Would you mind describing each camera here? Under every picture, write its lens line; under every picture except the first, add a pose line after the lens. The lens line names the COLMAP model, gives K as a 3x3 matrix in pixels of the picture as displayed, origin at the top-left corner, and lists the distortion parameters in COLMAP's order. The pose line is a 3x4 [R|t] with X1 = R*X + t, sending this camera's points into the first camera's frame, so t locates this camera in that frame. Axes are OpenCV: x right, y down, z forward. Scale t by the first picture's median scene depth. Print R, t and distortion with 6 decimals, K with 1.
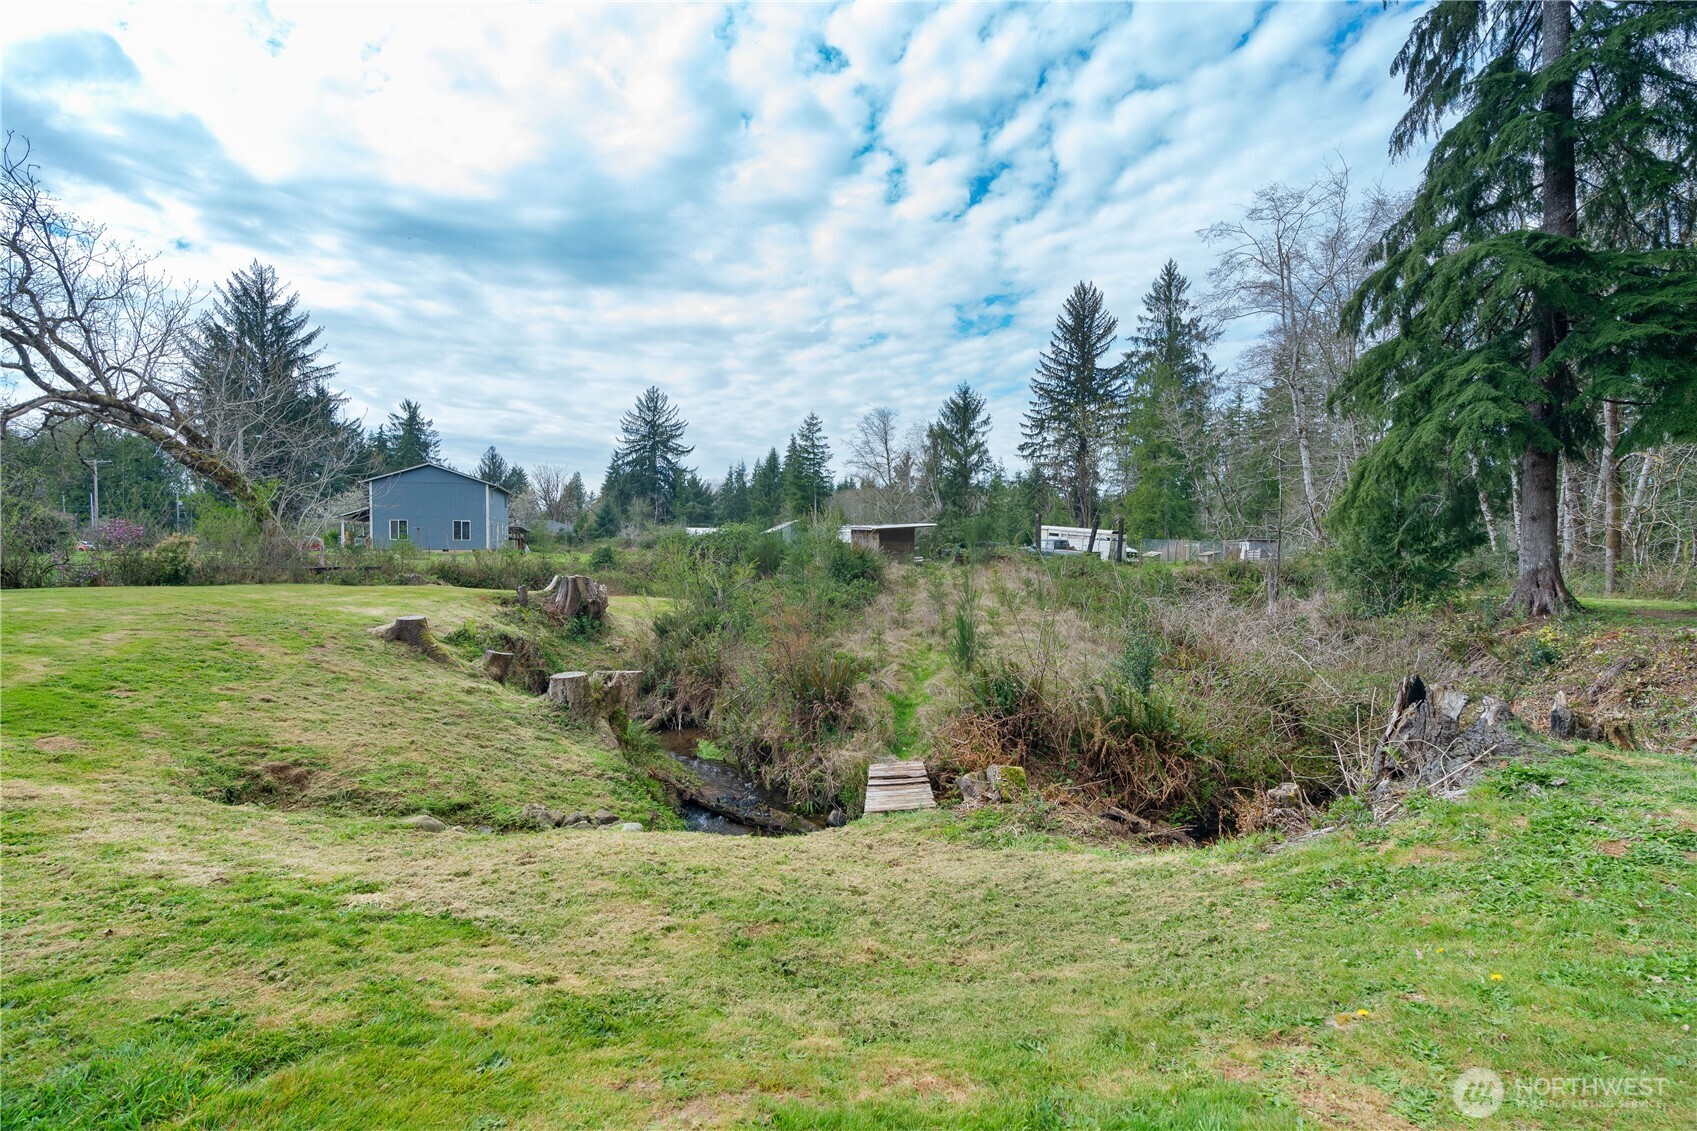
lens RADIAL K [[773.1, 0, 849.4], [0, 773.1, 566.0], [0, 0, 1]] dist [-0.002009, 0.001124]
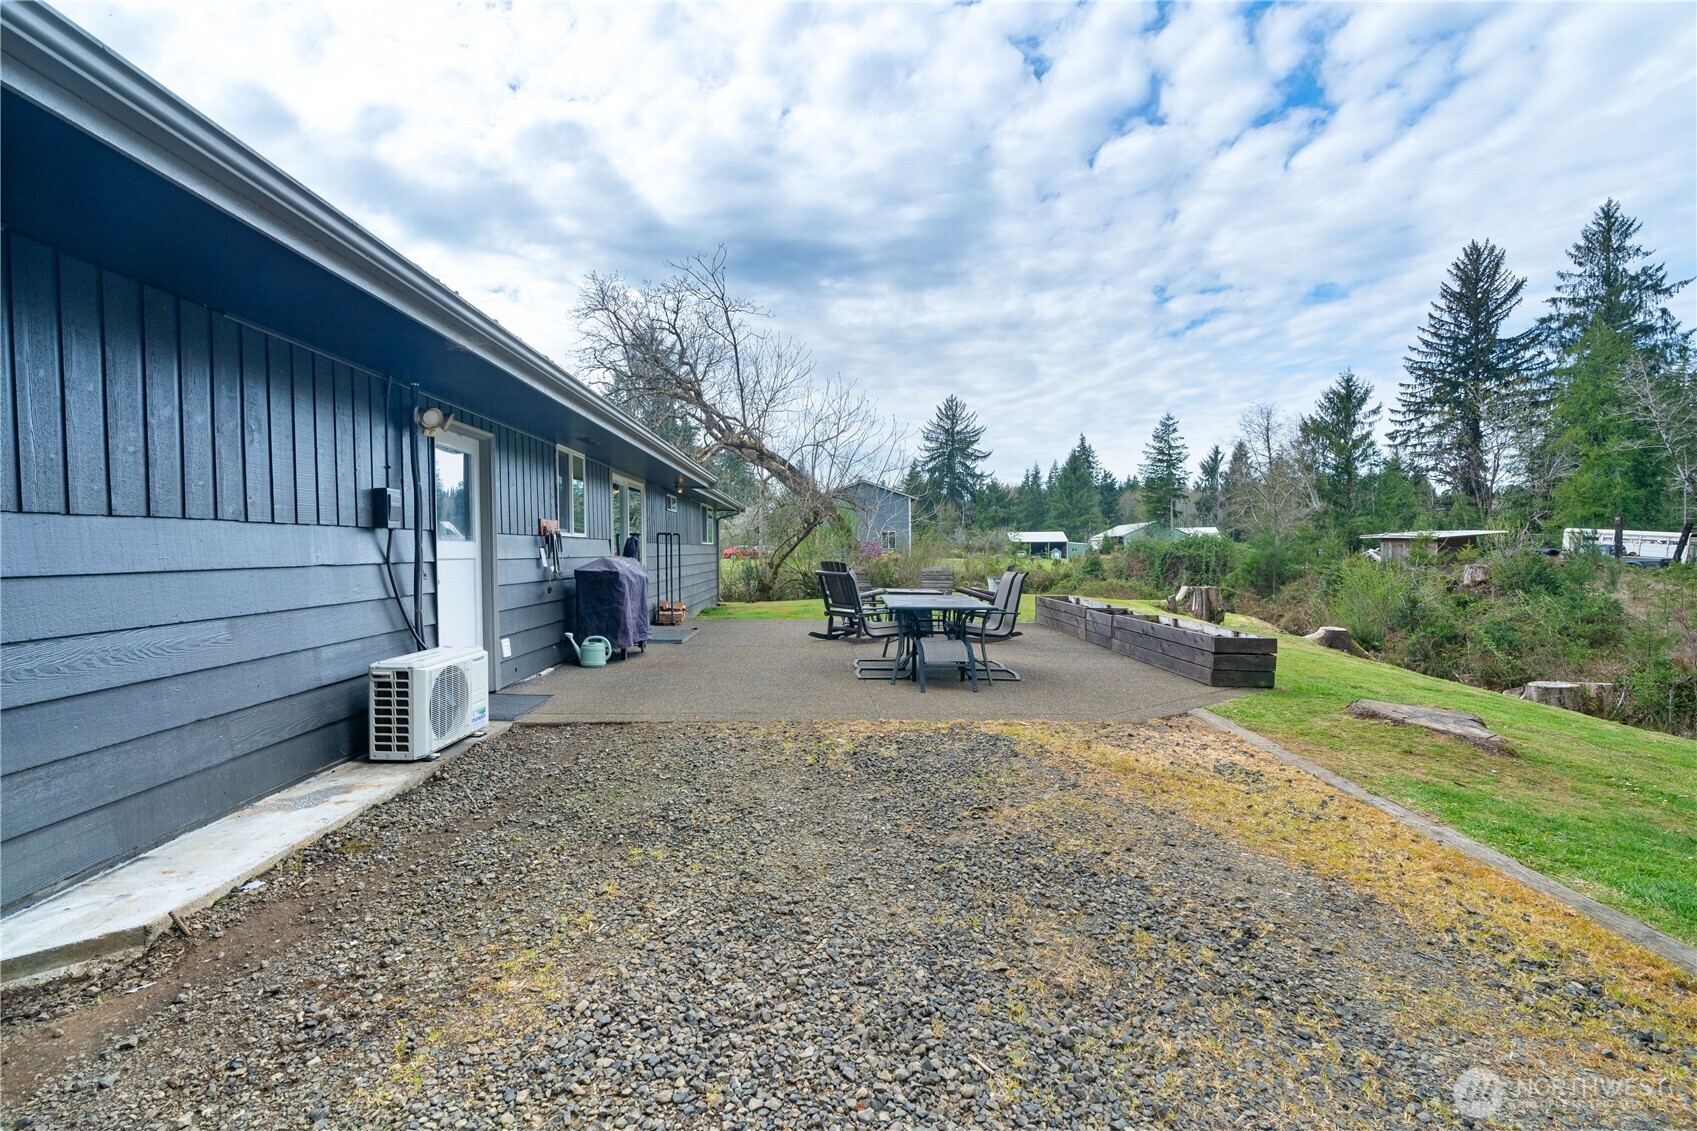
lens RADIAL K [[773.1, 0, 843.5], [0, 773.1, 559.5], [0, 0, 1]] dist [-0.002009, 0.001124]
pose [[0.949175, -0.003822, -0.314726, -0.097557], [0.000801, 0.999952, -0.009725, -0.004010], [0.314748, 0.008978, 0.949133, -0.036265]]
